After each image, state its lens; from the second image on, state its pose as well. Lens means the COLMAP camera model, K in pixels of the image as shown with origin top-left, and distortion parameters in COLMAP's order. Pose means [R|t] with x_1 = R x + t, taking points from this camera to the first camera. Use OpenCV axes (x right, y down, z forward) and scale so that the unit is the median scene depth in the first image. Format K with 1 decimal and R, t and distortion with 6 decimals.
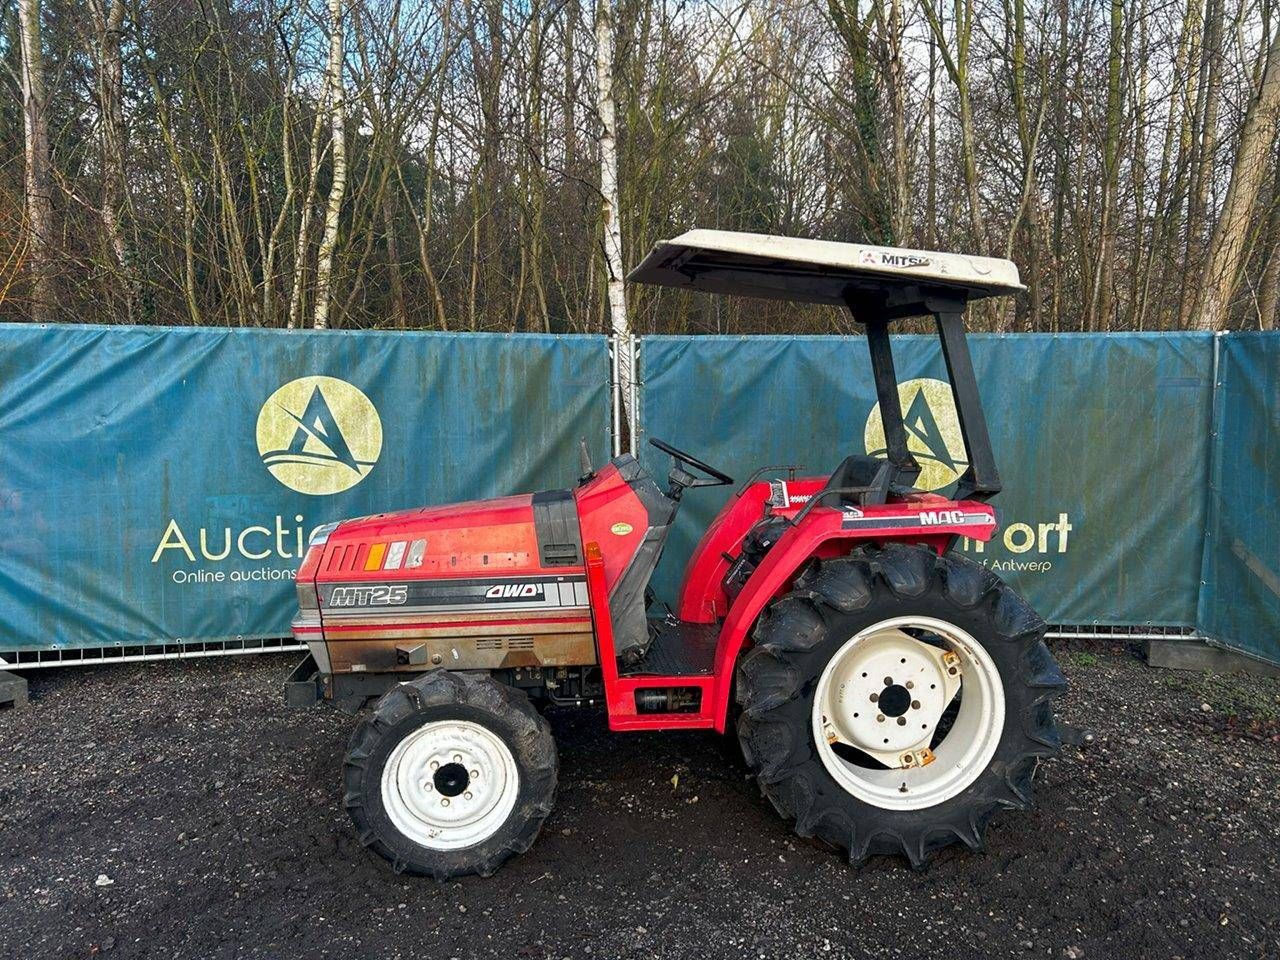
lens RADIAL K [[953.8, 0, 644.1], [0, 953.8, 482.0], [0, 0, 1]] dist [0.058718, -0.051989]
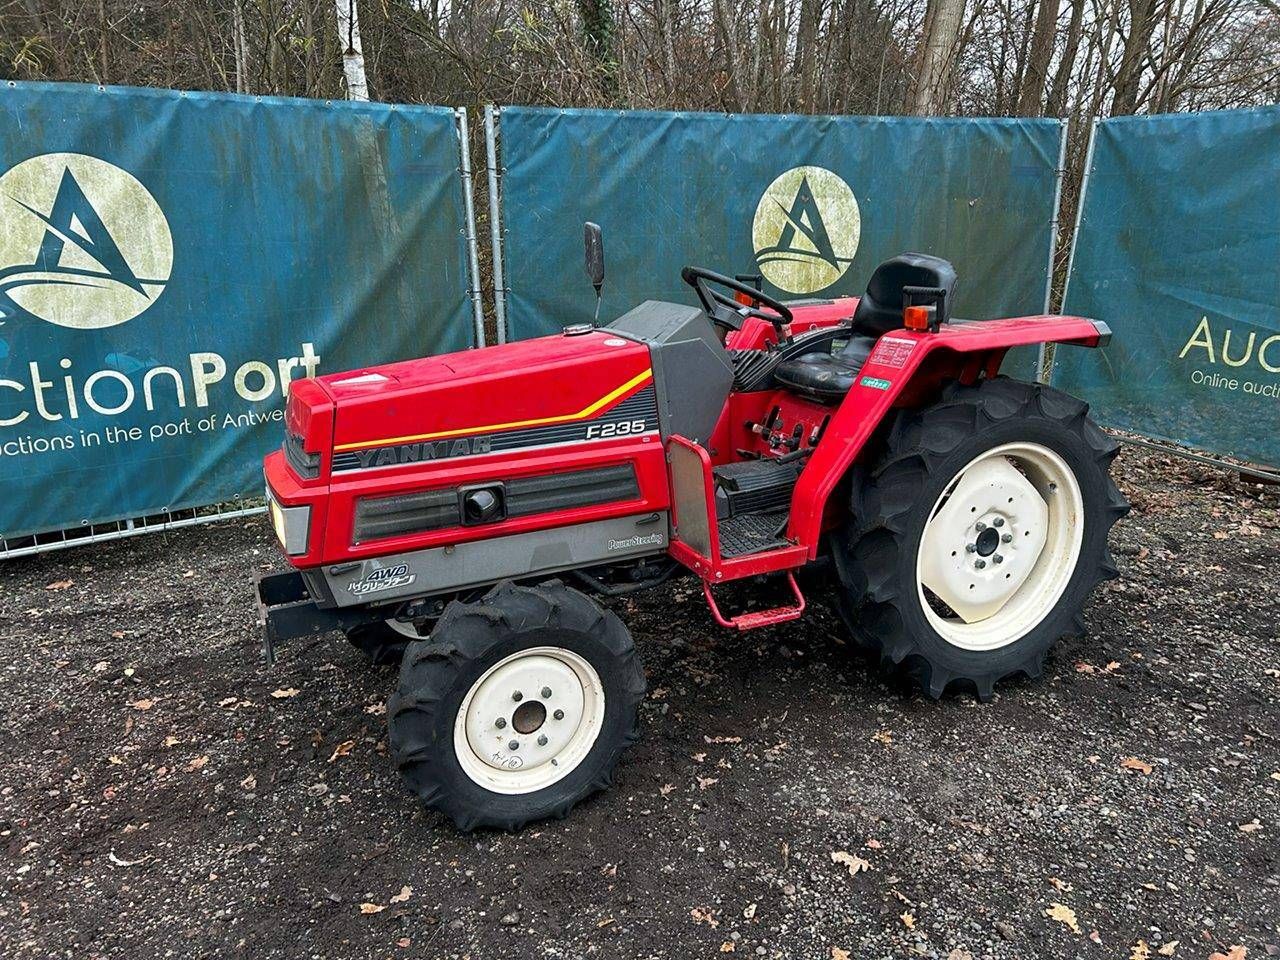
lens RADIAL K [[955.1, 0, 640.0], [0, 955.1, 480.0], [0, 0, 1]] dist [0.060772, -0.063530]
pose [[0.930741, -0.109048, 0.349042, -0.222518], [0.046299, 0.981961, 0.183326, 0.010766], [-0.362737, -0.154469, 0.919000, 0.173823]]
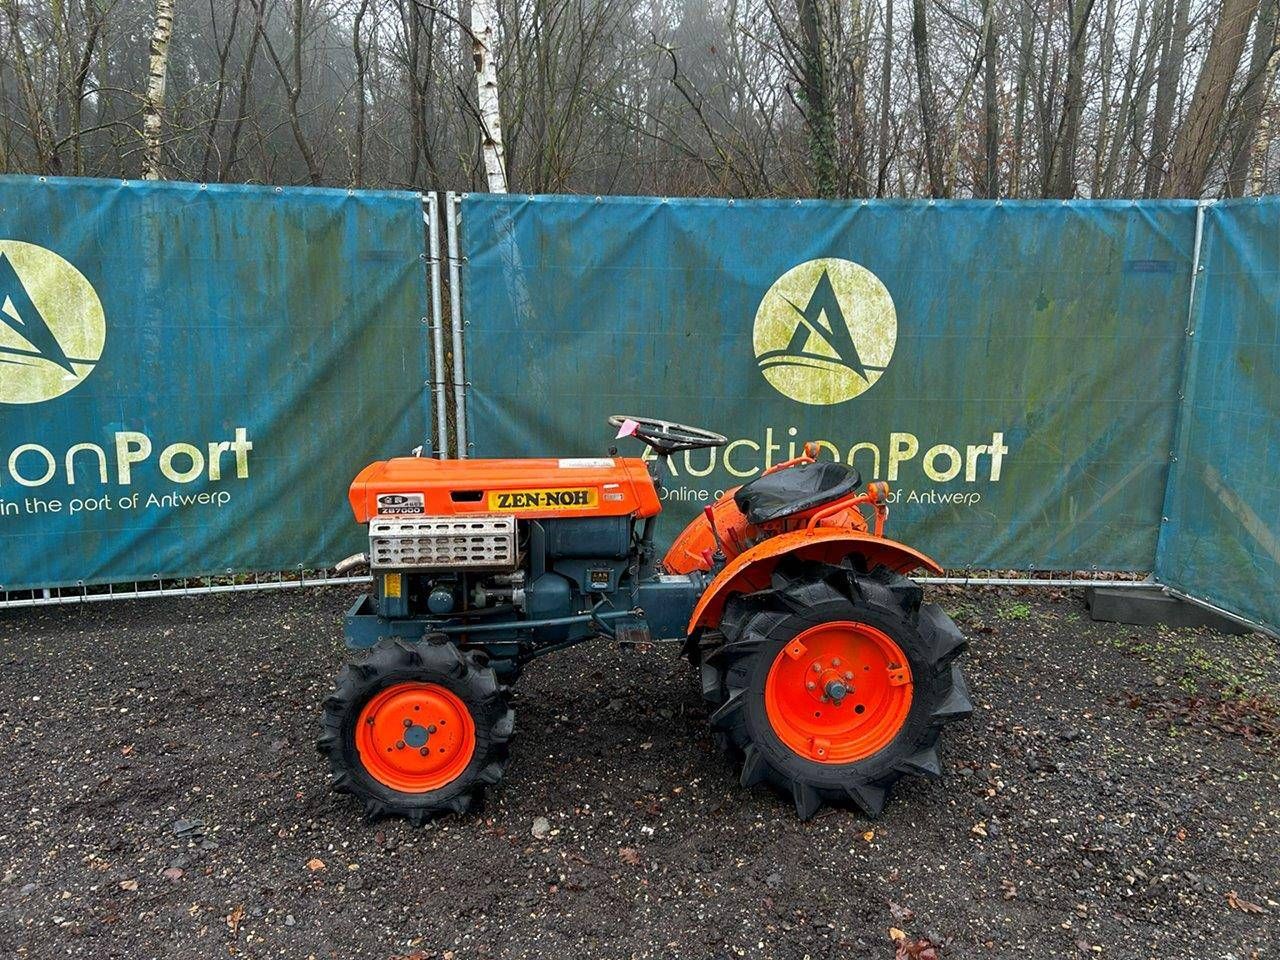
lens RADIAL K [[953.8, 0, 644.1], [0, 953.8, 482.0], [0, 0, 1]] dist [0.058718, -0.051989]
pose [[0.999082, 0.003046, 0.042738, 0.114007], [-0.007303, 0.994981, 0.099793, -0.004532], [-0.042220, -0.100013, 0.994090, 0.227817]]
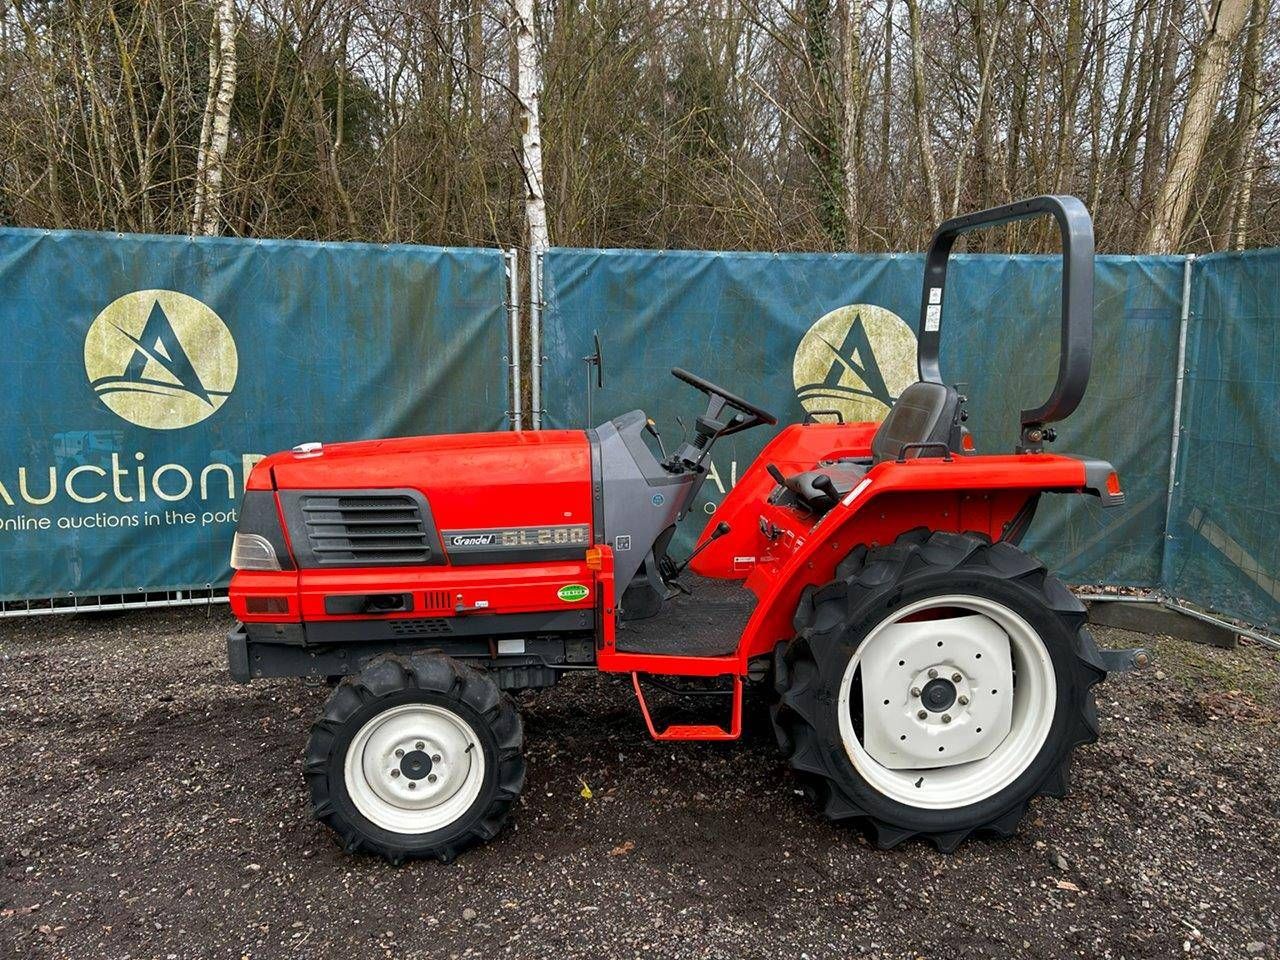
lens RADIAL K [[952.2, 0, 631.4], [0, 952.2, 484.5], [0, 0, 1]] dist [0.064475, -0.065544]
pose [[0.999285, 0.006760, 0.037207, 0.049136], [-0.009099, 0.997969, 0.063045, 0.004437], [-0.036705, -0.063338, 0.997317, 0.120303]]
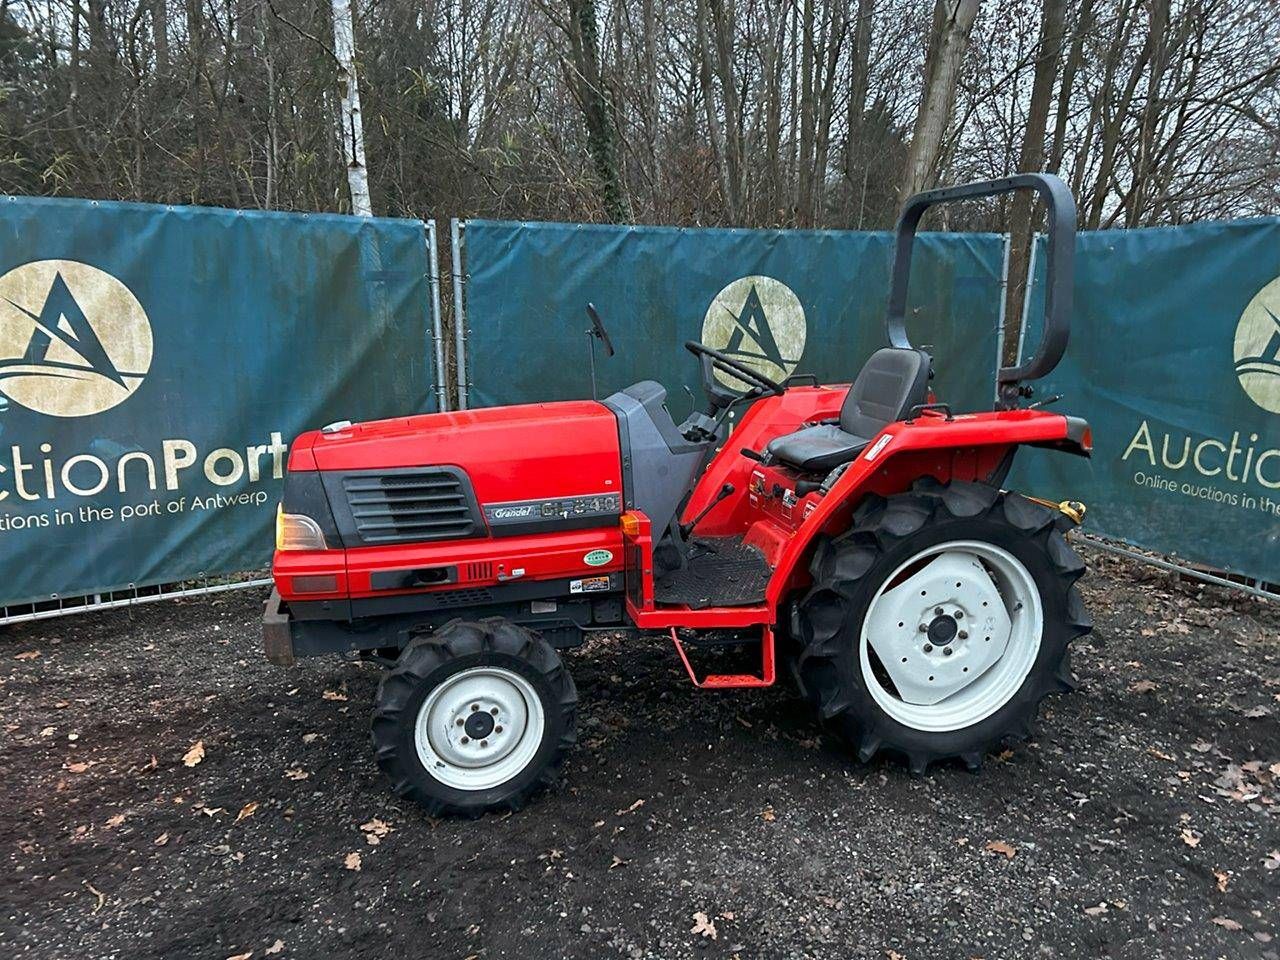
lens RADIAL K [[952.2, 0, 631.4], [0, 952.2, 484.5], [0, 0, 1]] dist [0.064475, -0.065544]
pose [[0.942725, -0.061329, 0.327883, -0.171900], [0.032259, 0.995108, 0.093379, 0.009485], [-0.332006, -0.077454, 0.940092, 0.112559]]
